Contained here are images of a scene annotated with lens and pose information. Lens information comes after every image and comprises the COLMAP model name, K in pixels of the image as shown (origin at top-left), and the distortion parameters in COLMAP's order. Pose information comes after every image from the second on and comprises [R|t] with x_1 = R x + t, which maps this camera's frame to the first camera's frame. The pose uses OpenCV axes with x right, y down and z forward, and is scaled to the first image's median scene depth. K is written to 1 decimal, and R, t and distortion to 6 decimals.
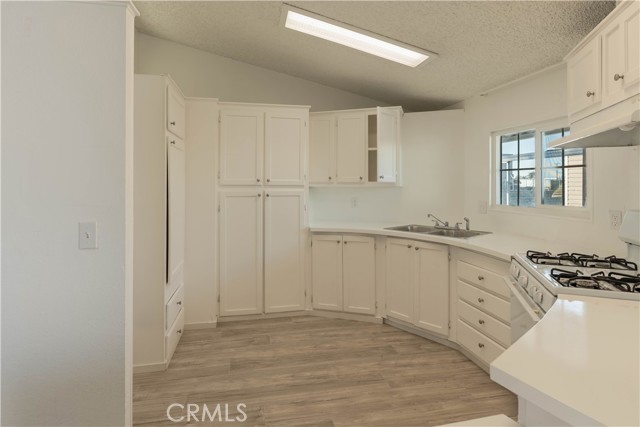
lens RADIAL K [[348.7, 0, 314.7], [0, 348.7, 184.5], [0, 0, 1]] dist [0.002341, 0.000424]
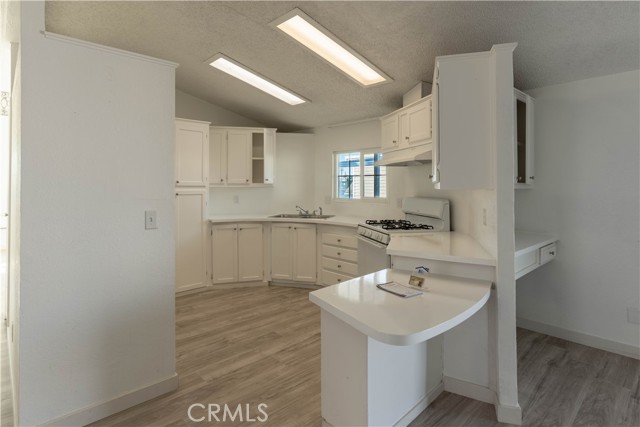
lens RADIAL K [[348.7, 0, 315.5], [0, 348.7, 189.1], [0, 0, 1]] dist [0.002341, 0.000424]
pose [[0.850927, -0.005280, 0.525258, -0.369936], [-0.000461, 0.999942, 0.010800, 0.000442], [-0.525284, -0.009432, 0.850874, -0.274712]]
